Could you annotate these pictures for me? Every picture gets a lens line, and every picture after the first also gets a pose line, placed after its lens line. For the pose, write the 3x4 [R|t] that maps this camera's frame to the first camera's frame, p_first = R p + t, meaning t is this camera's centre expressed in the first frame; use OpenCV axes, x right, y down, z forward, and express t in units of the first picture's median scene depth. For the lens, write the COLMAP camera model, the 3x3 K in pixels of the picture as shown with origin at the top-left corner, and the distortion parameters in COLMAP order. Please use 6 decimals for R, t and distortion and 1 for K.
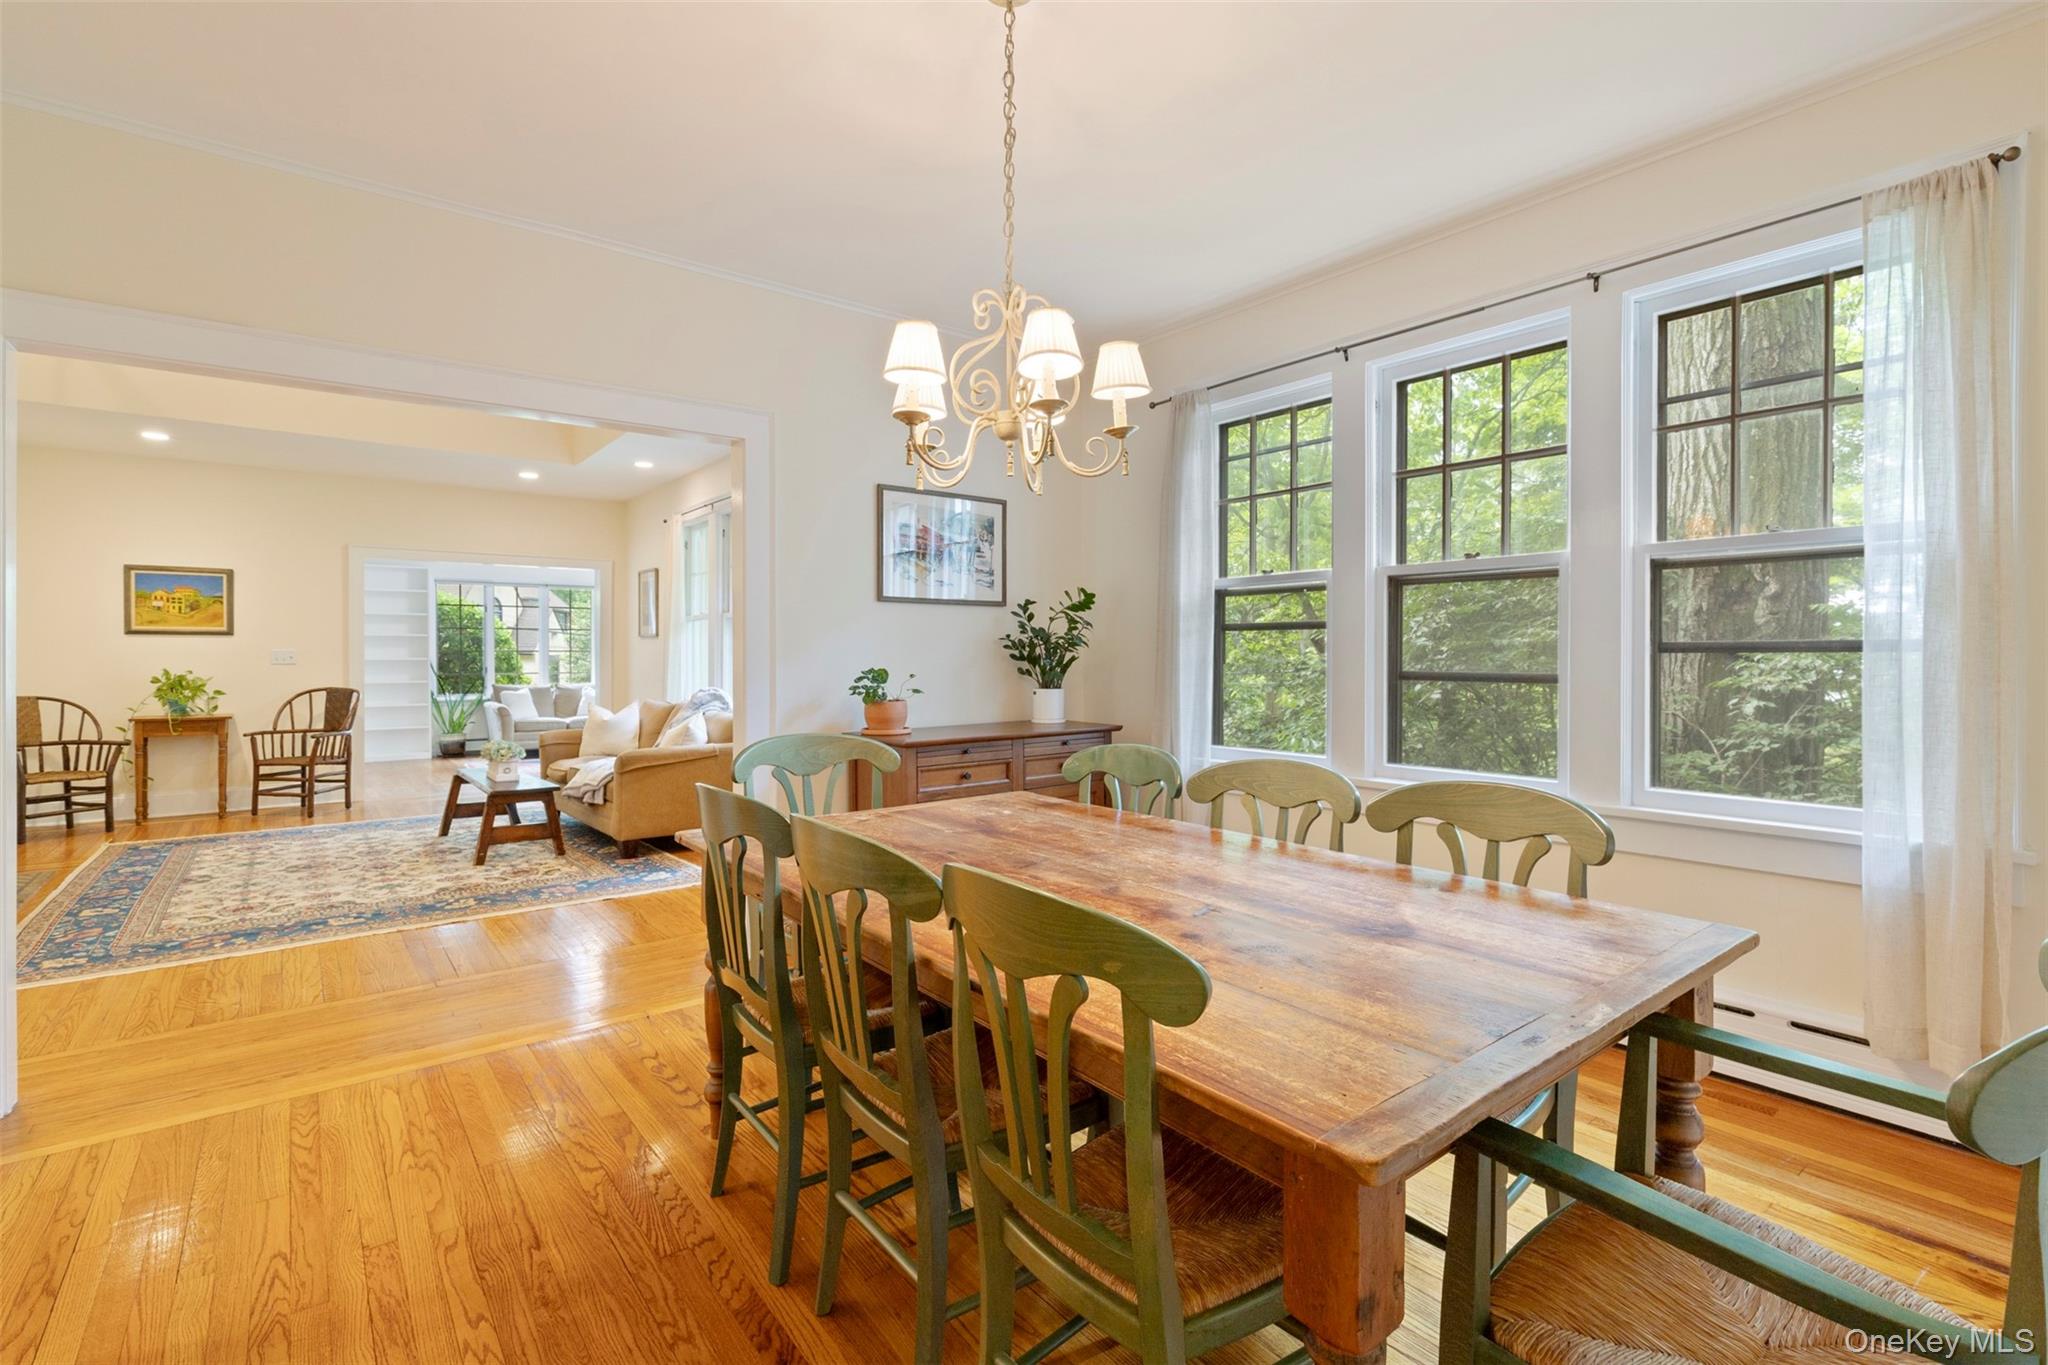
lens RADIAL K [[938.2, 0, 1019.9], [0, 938.2, 658.1], [0, 0, 1]] dist [0.003574, -0.000060]
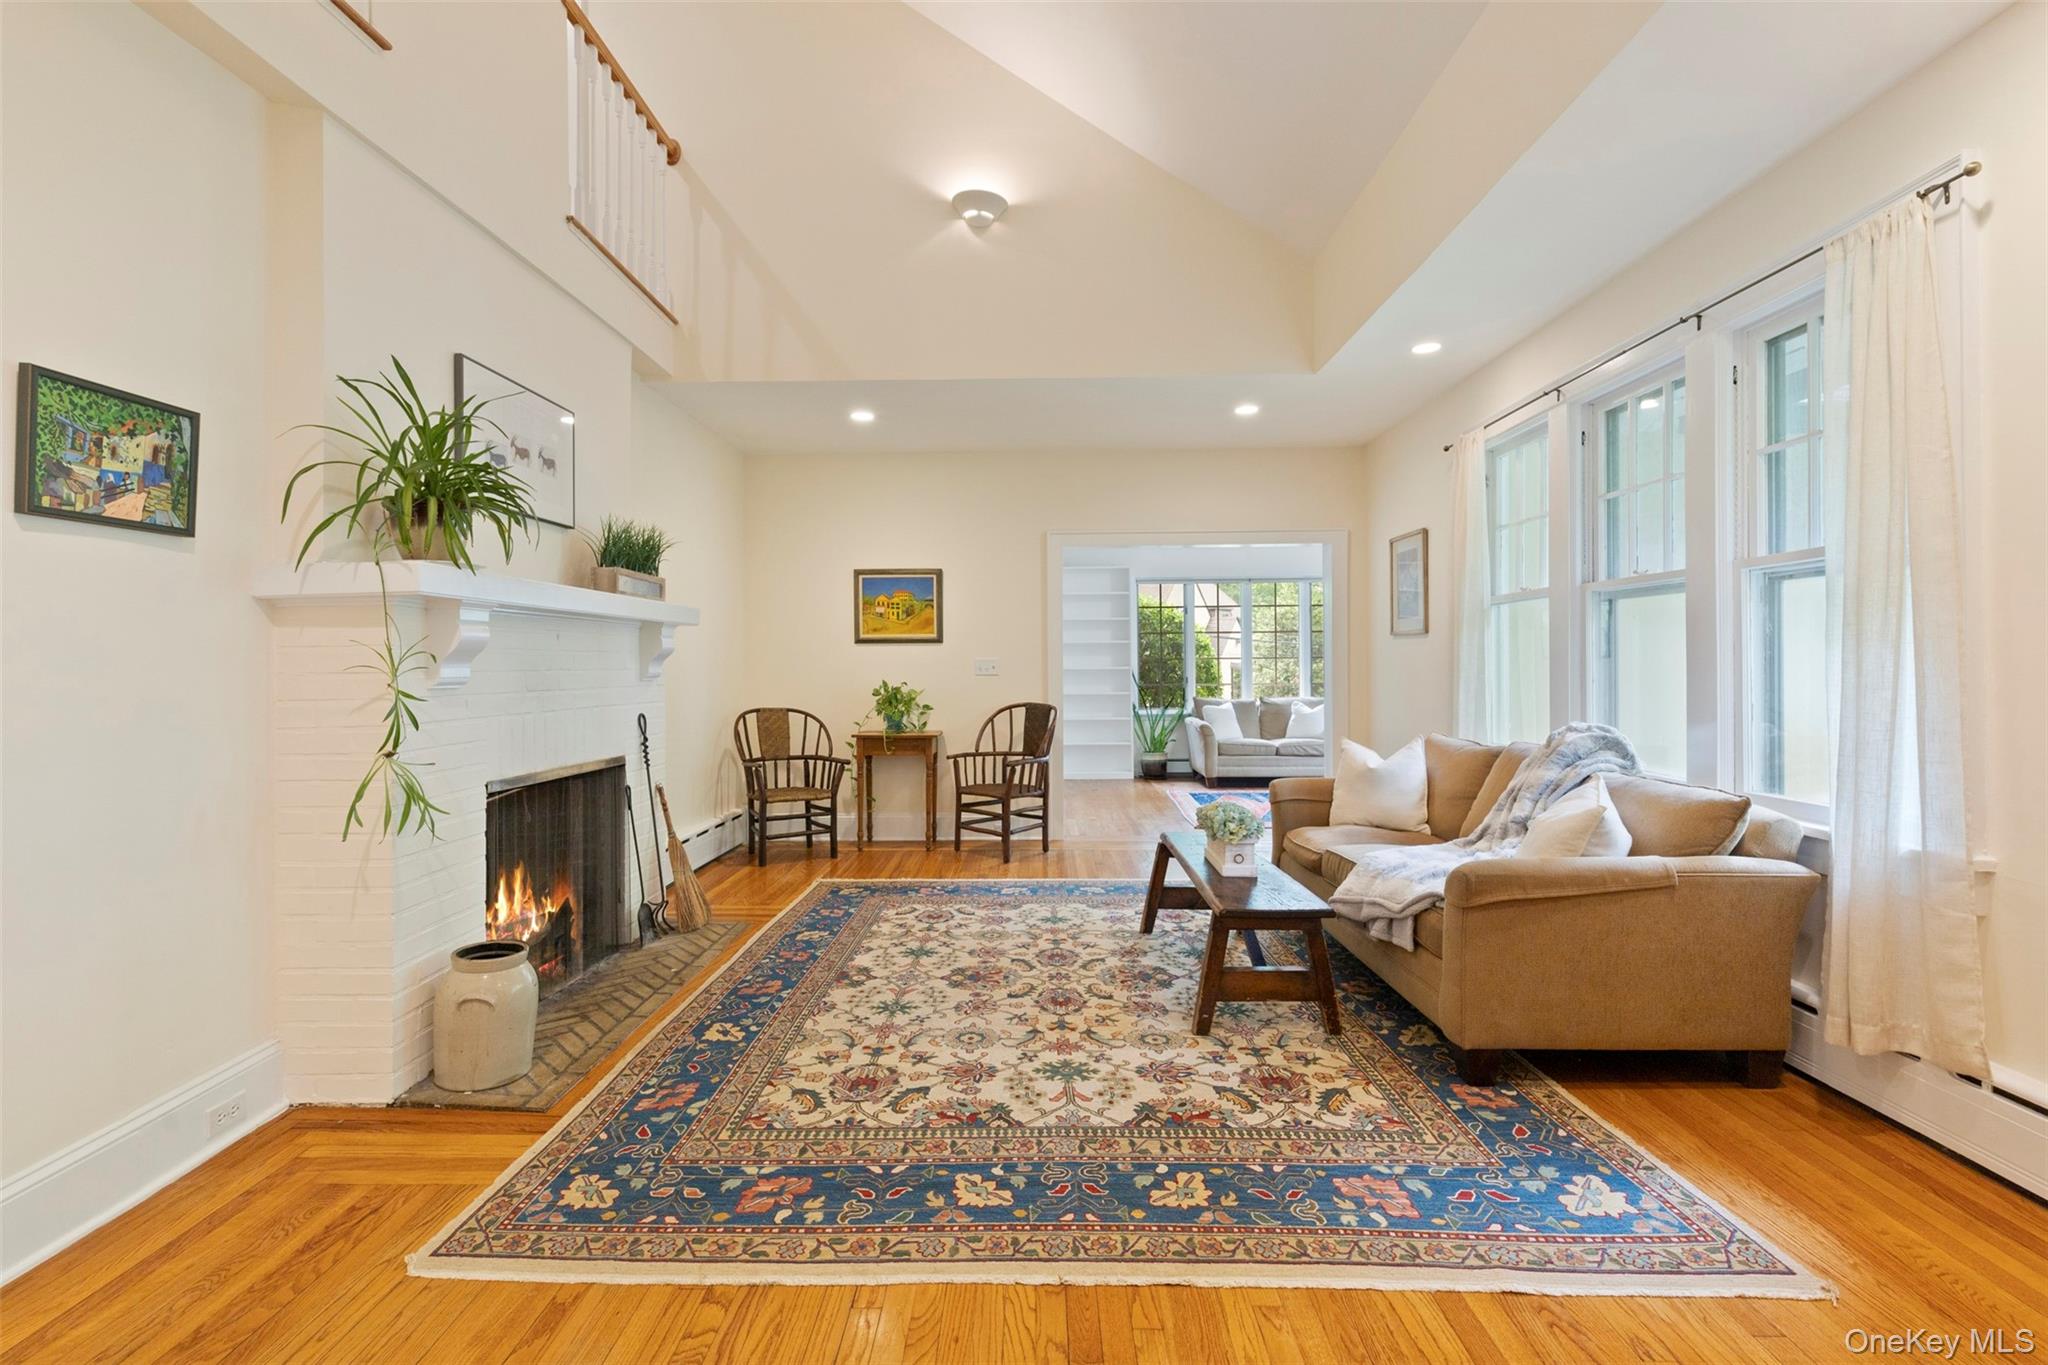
lens RADIAL K [[938.2, 0, 1019.9], [0, 938.2, 658.1], [0, 0, 1]] dist [0.003574, -0.000060]
pose [[0.776143, -0.009002, -0.630493, -0.220381], [0.004224, 0.999950, -0.009077, -0.001267], [0.630543, 0.004382, 0.776142, 0.358855]]
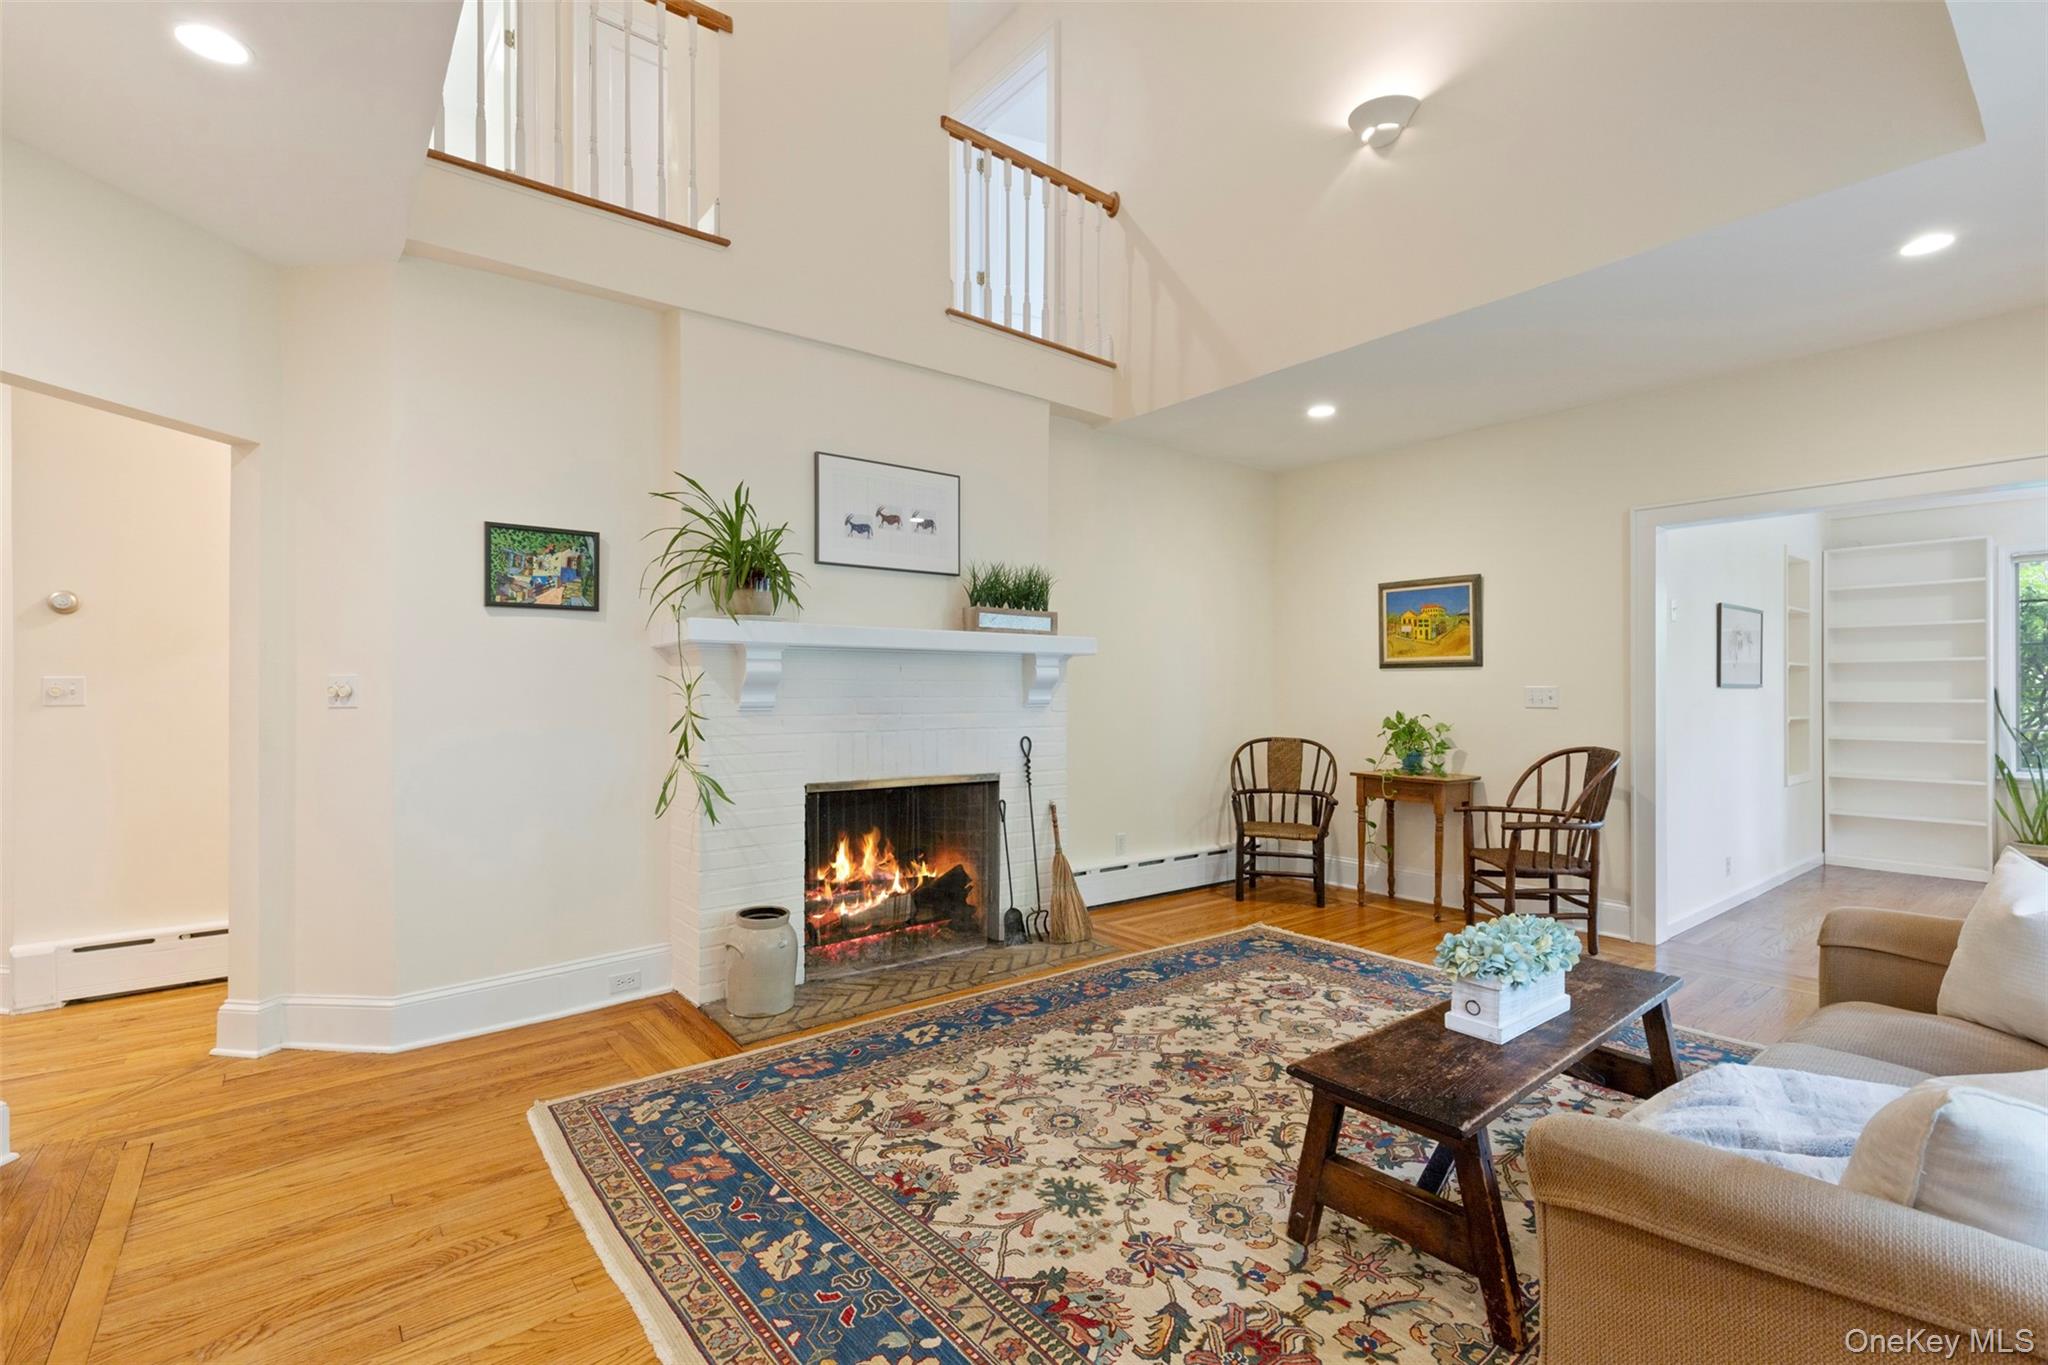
lens RADIAL K [[922.3, 0, 1023.0], [0, 922.3, 689.1], [0, 0, 1]] dist [0.006178, -0.000854]
pose [[0.015675, -0.000961, -0.999877, -0.140829], [-0.003618, 0.999993, -0.001018, -0.005012], [0.999871, 0.003634, 0.015671, 0.646451]]
